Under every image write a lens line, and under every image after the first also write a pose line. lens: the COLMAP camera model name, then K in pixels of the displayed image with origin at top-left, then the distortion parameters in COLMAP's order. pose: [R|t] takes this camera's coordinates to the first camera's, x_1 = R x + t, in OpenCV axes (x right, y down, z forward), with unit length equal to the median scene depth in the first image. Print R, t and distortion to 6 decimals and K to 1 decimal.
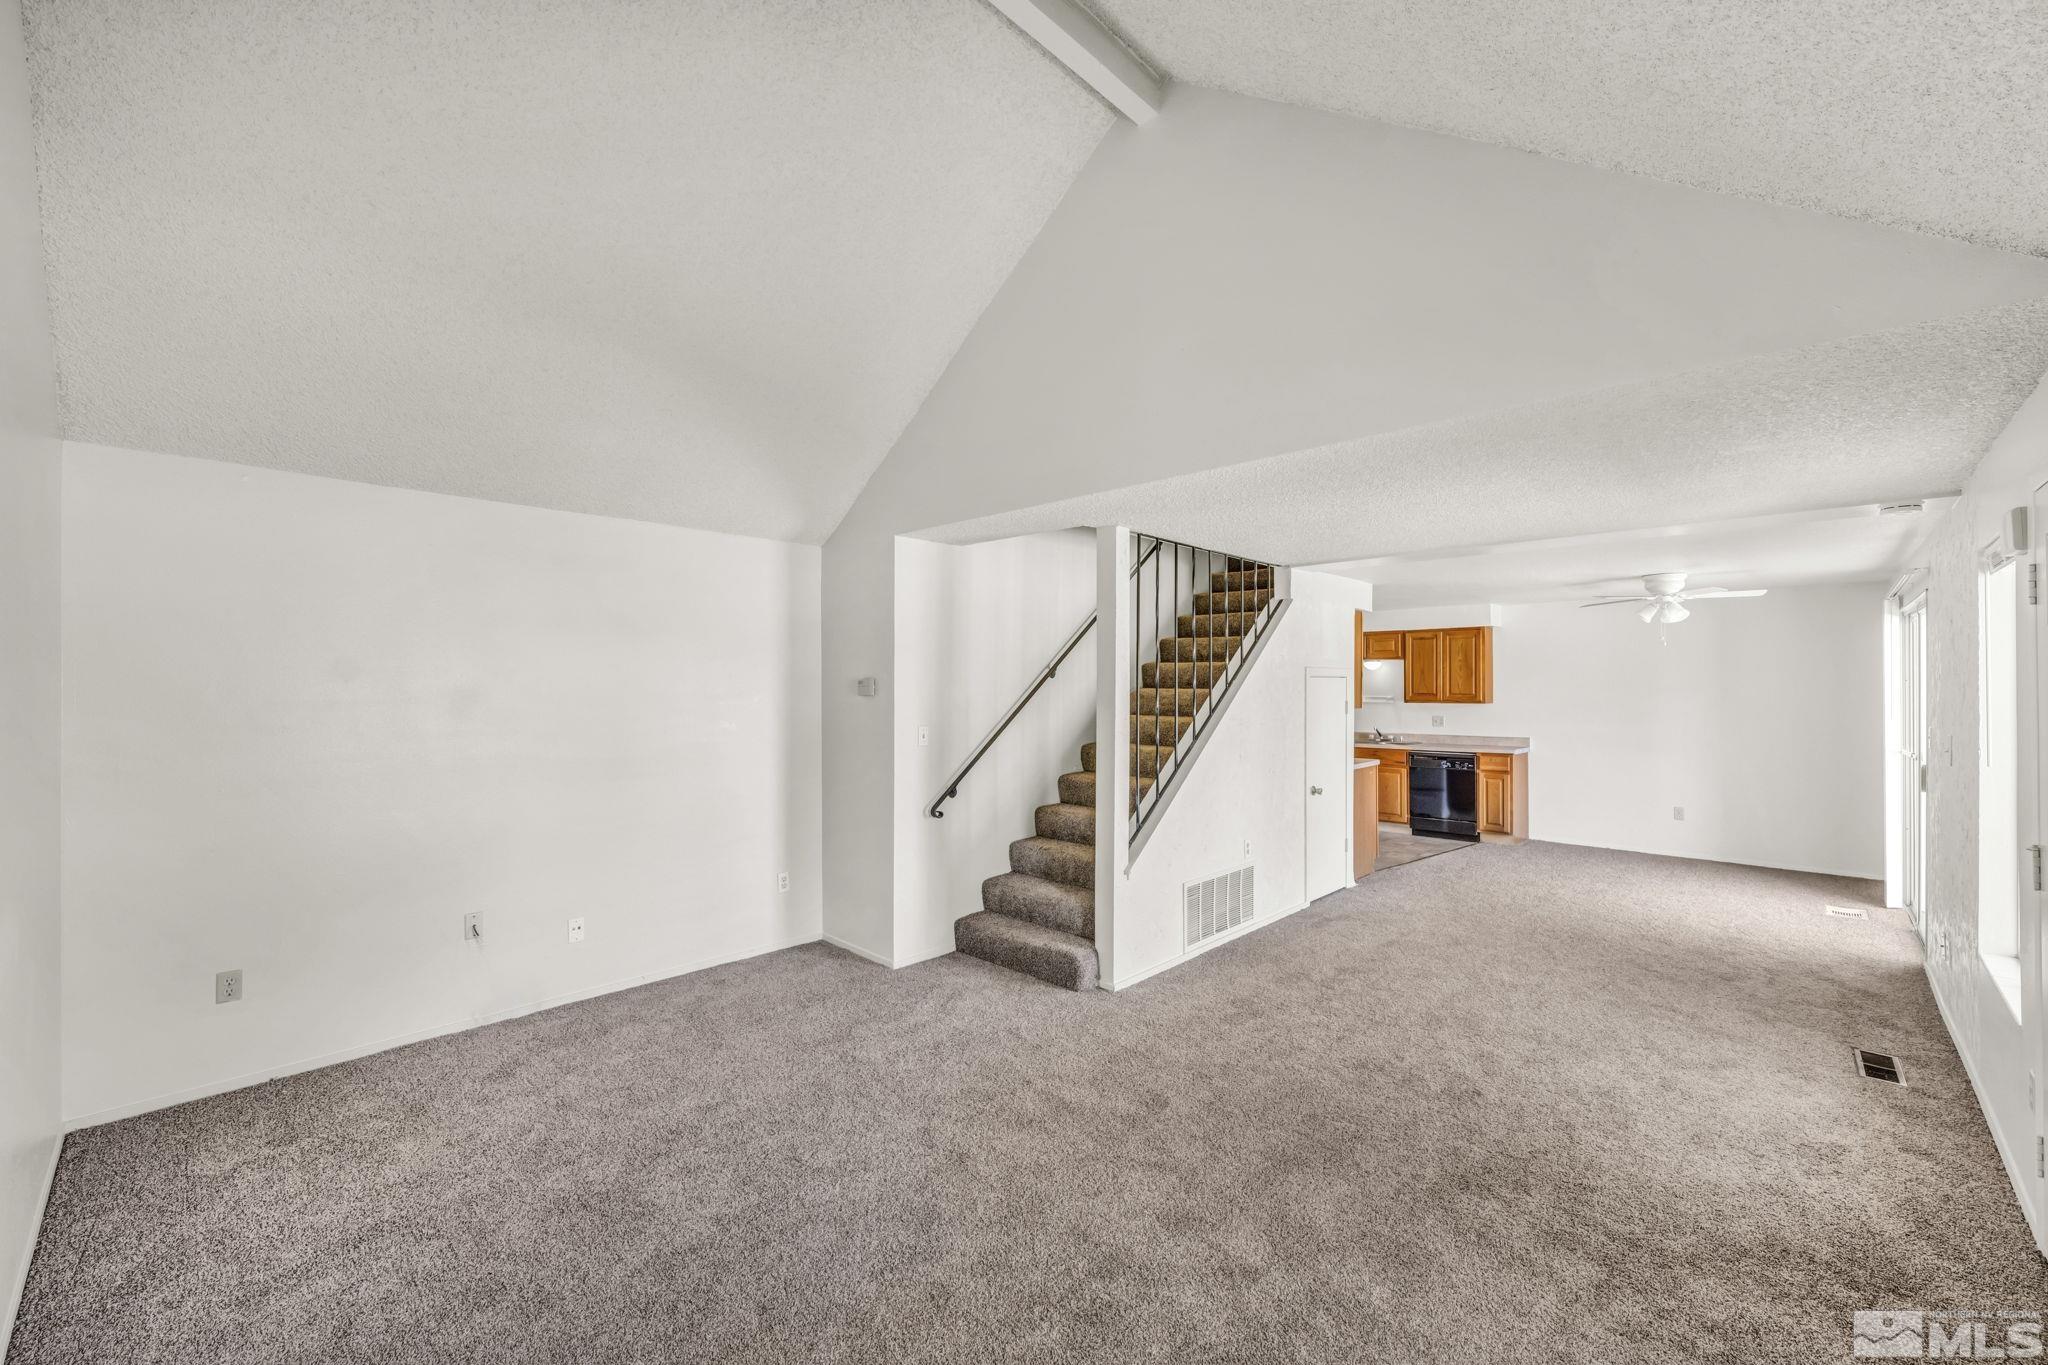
lens RADIAL K [[818.2, 0, 1024.0], [0, 818.2, 682.5], [0, 0, 1]] dist [0.000155, 0.000064]
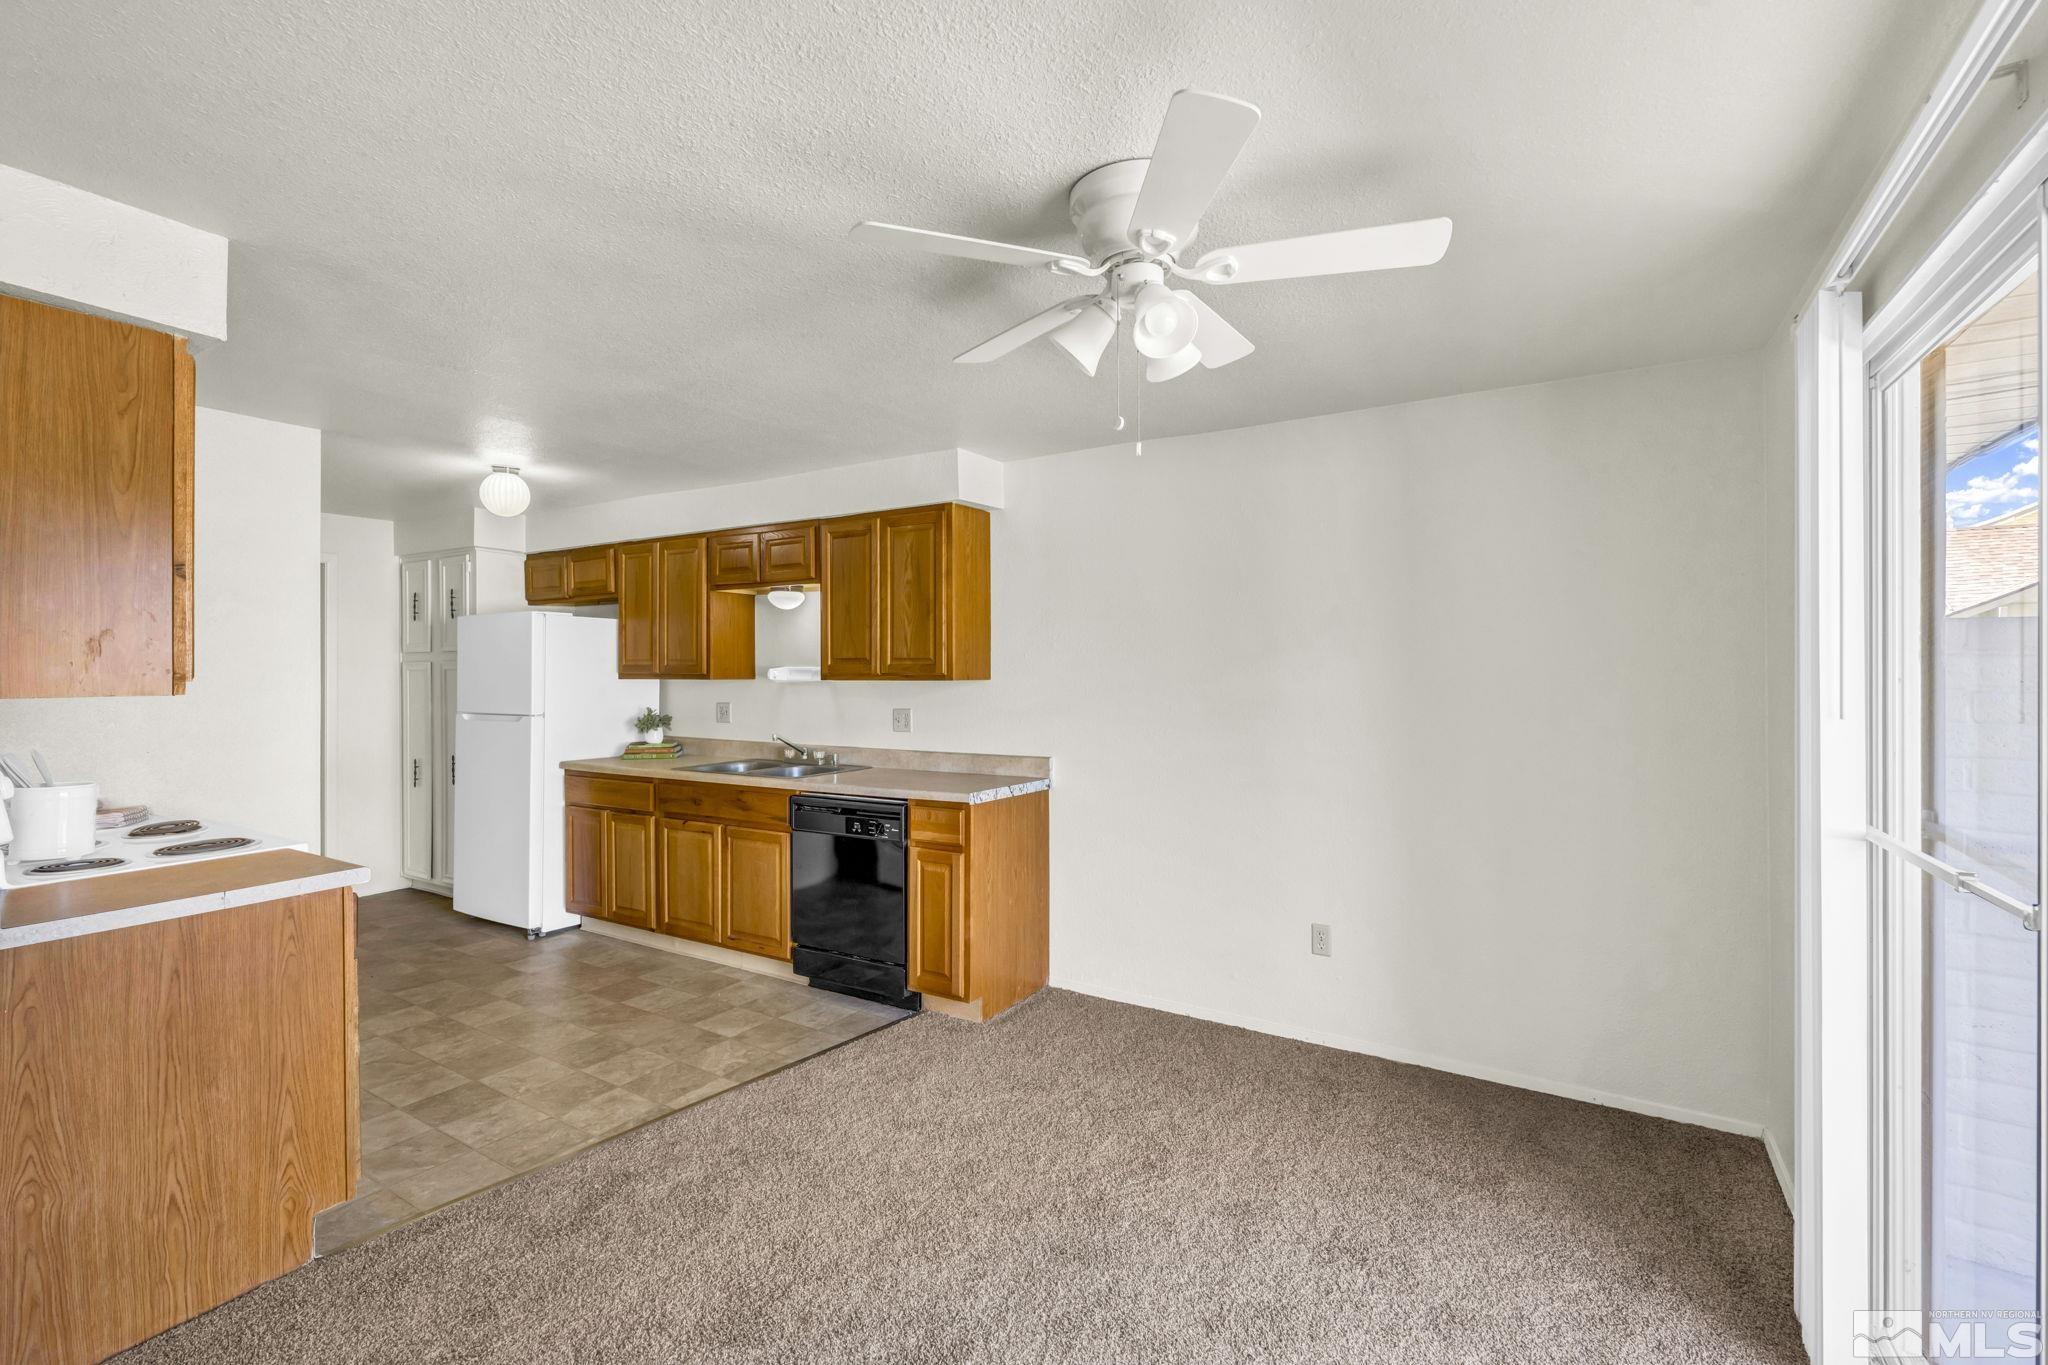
lens RADIAL K [[914.5, 0, 1025.8], [0, 914.5, 665.0], [0, 0, 1]] dist [0.000468, 0.000037]
pose [[0.973862, 0.001092, 0.227137, 0.491935], [-0.000411, 0.999995, -0.003047, 0.019073], [-0.227139, 0.002874, 0.973858, 0.519878]]
